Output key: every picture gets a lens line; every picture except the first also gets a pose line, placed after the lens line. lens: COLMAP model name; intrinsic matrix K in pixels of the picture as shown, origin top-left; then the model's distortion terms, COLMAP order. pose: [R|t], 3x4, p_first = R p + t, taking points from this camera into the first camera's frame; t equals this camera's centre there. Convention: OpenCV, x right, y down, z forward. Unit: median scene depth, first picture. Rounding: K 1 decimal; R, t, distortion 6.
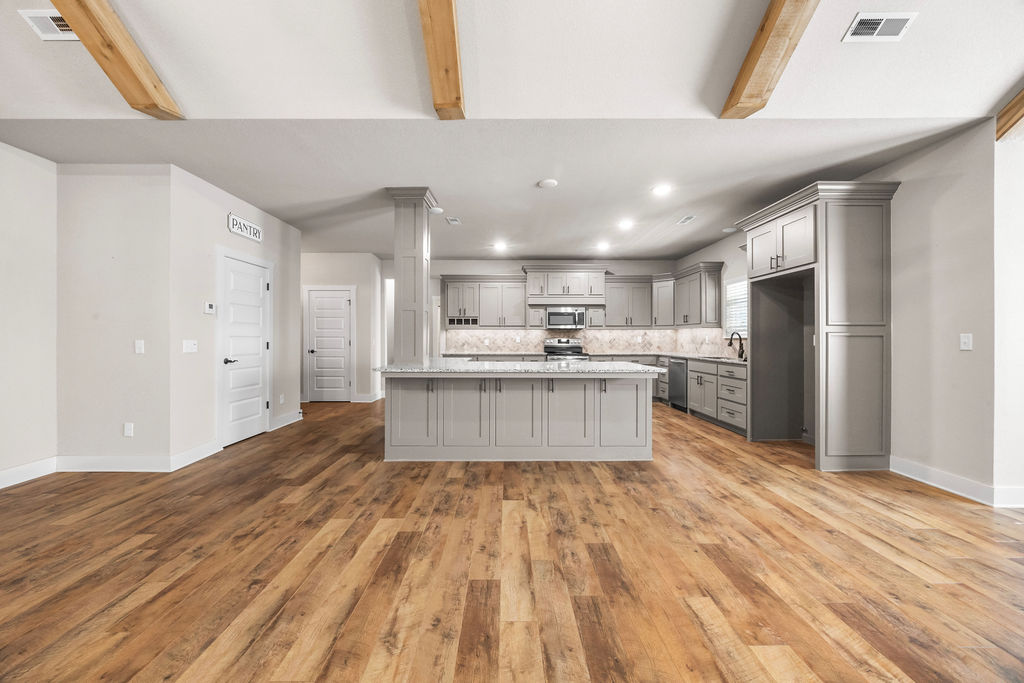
lens RADIAL K [[388.3, 0, 506.8], [0, 388.3, 340.4], [0, 0, 1]] dist [-0.005650, 0.001111]
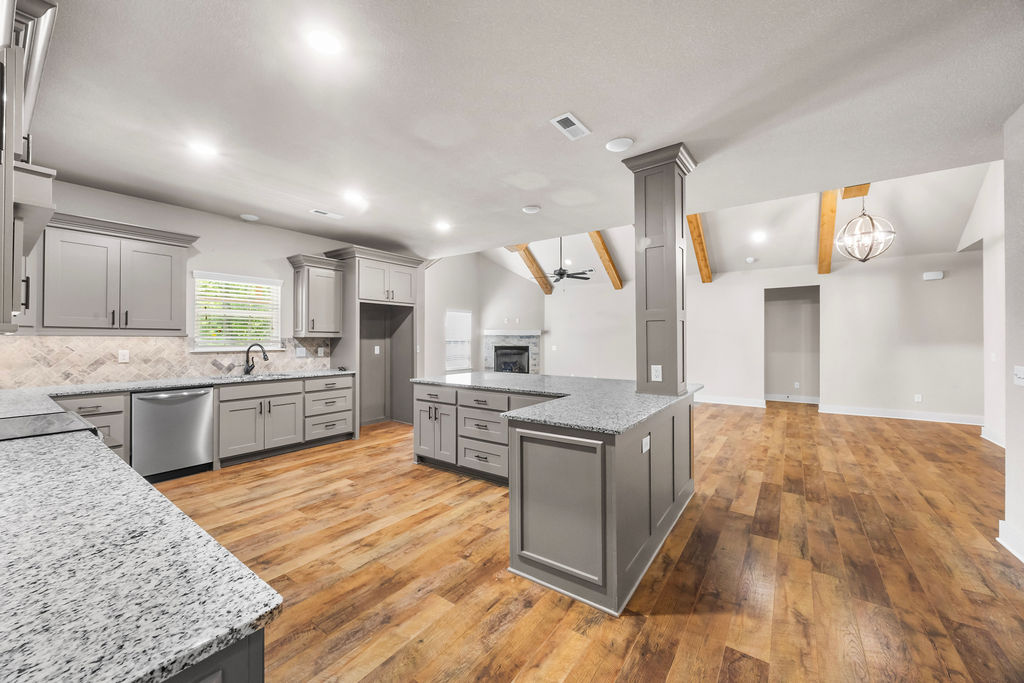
lens RADIAL K [[388.3, 0, 507.4], [0, 388.3, 338.8], [0, 0, 1]] dist [-0.005650, 0.001111]
pose [[-0.804305, -0.000197, 0.594217, -0.542697], [0.001710, 0.999995, 0.002646, -0.052822], [-0.594214, 0.003144, -0.804301, 2.145384]]
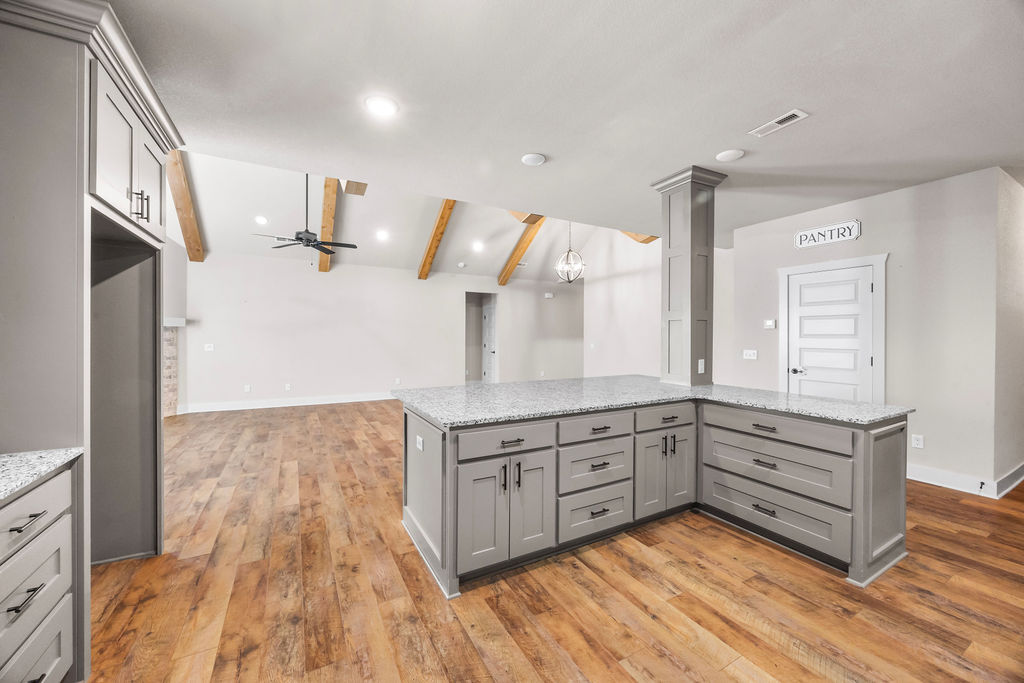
lens RADIAL K [[388.3, 0, 506.4], [0, 388.3, 338.4], [0, 0, 1]] dist [-0.005650, 0.001111]
pose [[-0.878178, -0.002141, -0.478330, 0.601932], [-0.008734, 0.999895, 0.011559, -0.051377], [0.478255, 0.014329, -0.878104, 1.882446]]
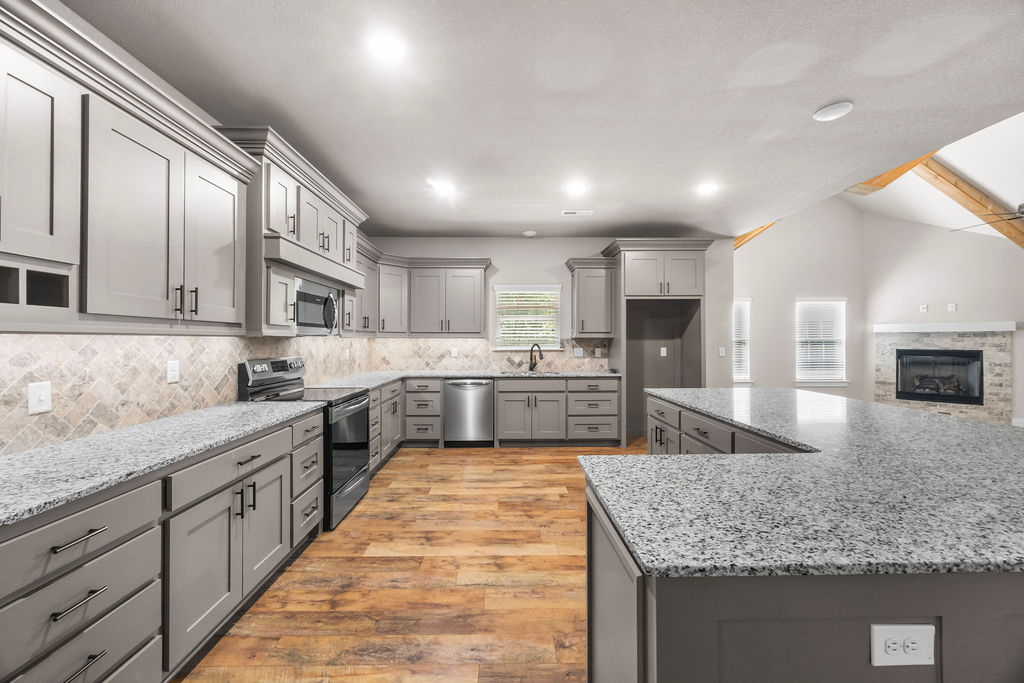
lens RADIAL K [[388.3, 0, 508.3], [0, 388.3, 339.2], [0, 0, 1]] dist [-0.005650, 0.001111]
pose [[-0.008384, 0.000376, 0.999965, -0.564045], [0.006877, 0.999976, -0.000318, -0.052088], [-0.999941, 0.006874, -0.008387, 1.708735]]
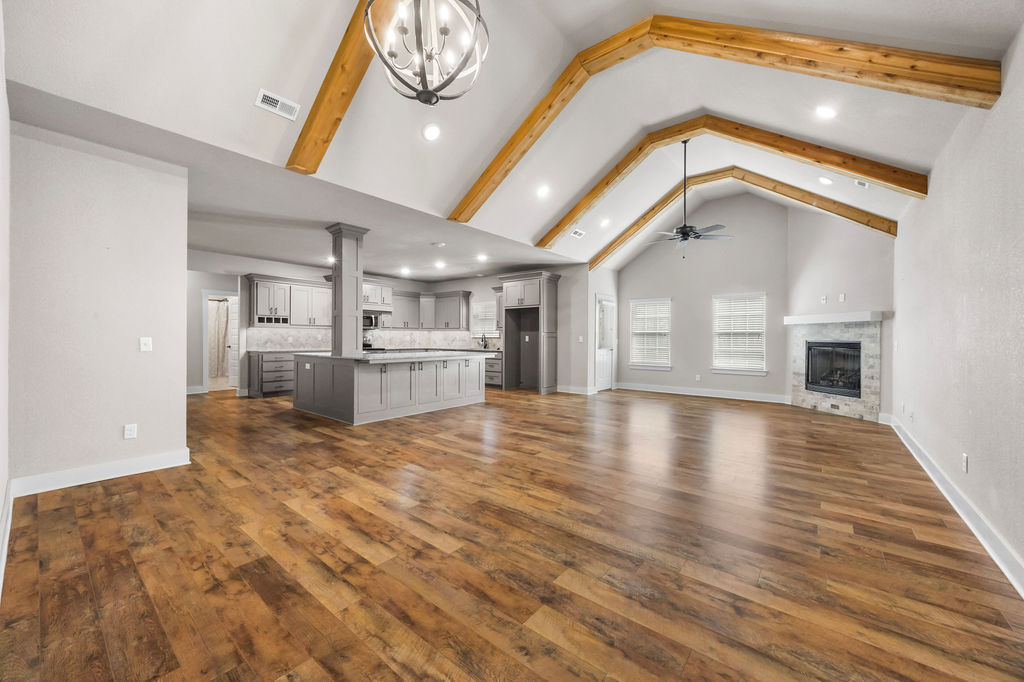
lens RADIAL K [[388.3, 0, 507.1], [0, 388.3, 340.9], [0, 0, 1]] dist [-0.005650, 0.001111]
pose [[0.634679, -0.003635, 0.772767, -1.121993], [-0.001025, 0.999984, 0.005546, 0.001559], [-0.772775, -0.004312, 0.634665, -0.321895]]
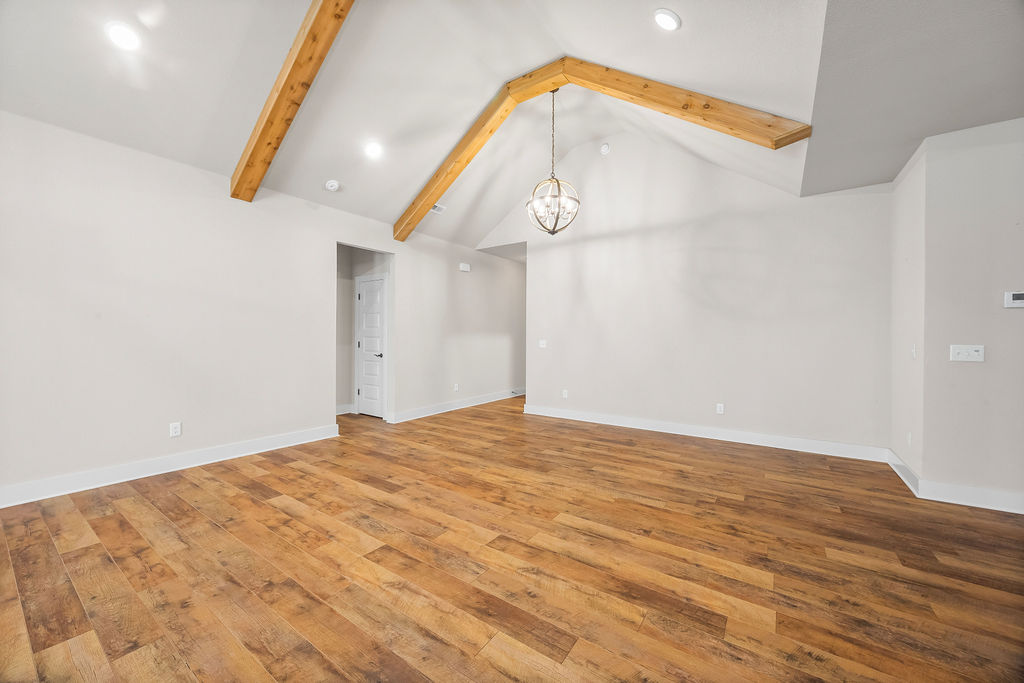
lens RADIAL K [[388.3, 0, 506.6], [0, 388.3, 337.5], [0, 0, 1]] dist [-0.005650, 0.001111]
pose [[-0.578077, -0.004303, -0.815971, 0.363045], [-0.012899, 0.999909, 0.003866, -0.007795], [0.815880, 0.012760, -0.578080, 0.739327]]
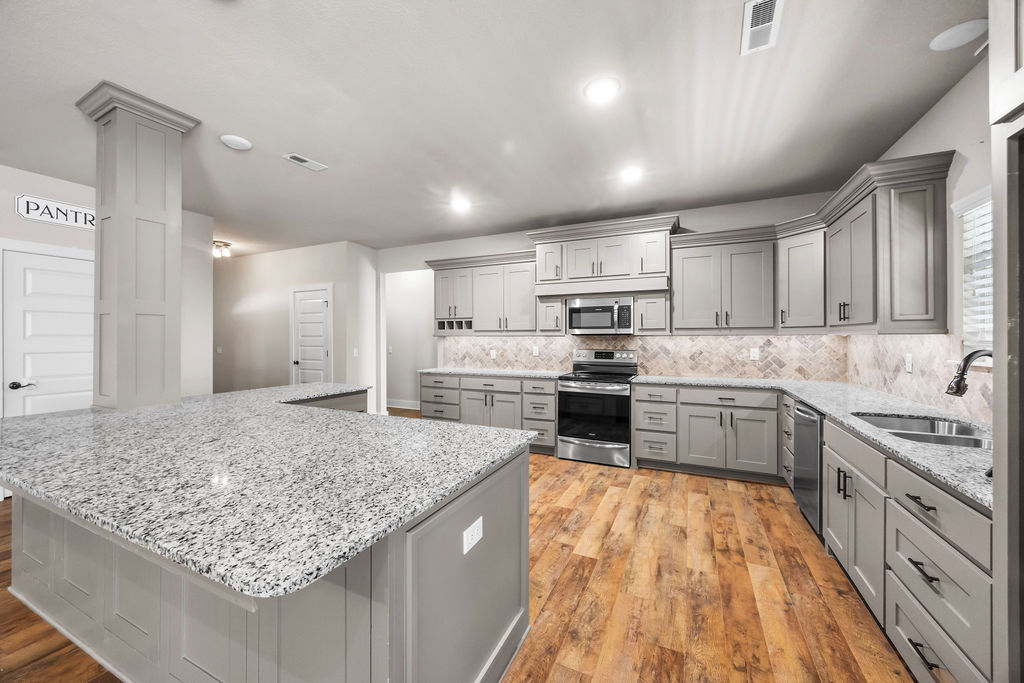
lens RADIAL K [[388.3, 0, 508.2], [0, 388.3, 339.3], [0, 0, 1]] dist [-0.005650, 0.001111]
pose [[0.902343, -0.000029, -0.431018, 0.601049], [-0.000566, 0.999999, -0.001251, -0.046767], [0.431017, 0.001373, 0.902343, 0.878669]]
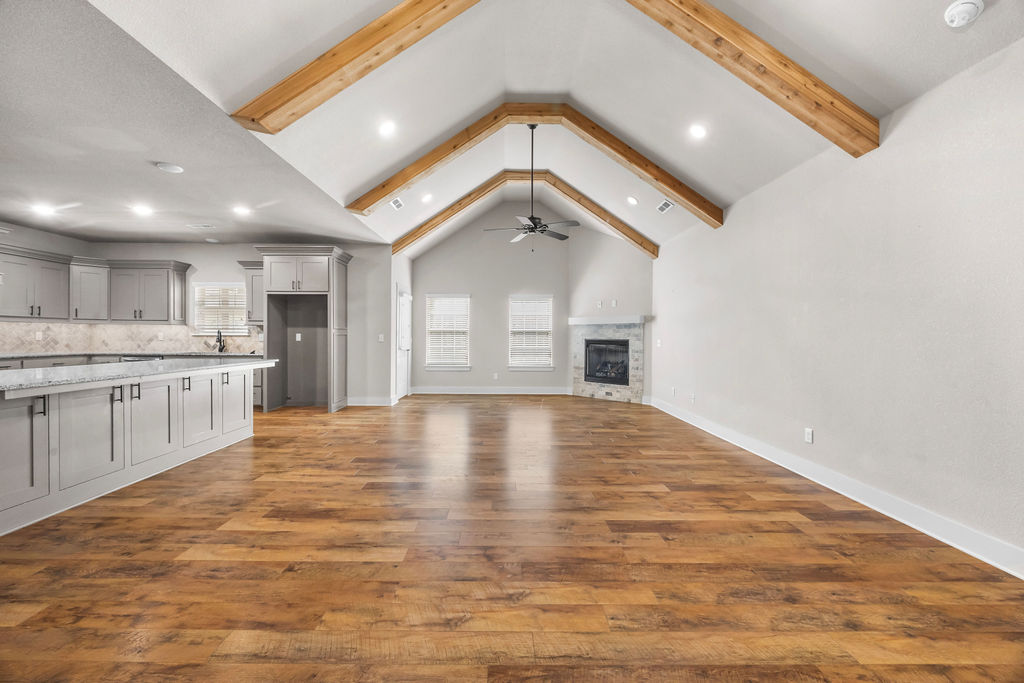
lens RADIAL K [[388.3, 0, 507.1], [0, 388.3, 340.8], [0, 0, 1]] dist [-0.005650, 0.001111]
pose [[-0.008675, -0.010399, 0.999908, -0.925254], [-0.000764, 0.999946, 0.010393, -0.002198], [-0.999962, -0.000674, -0.008683, 0.229824]]
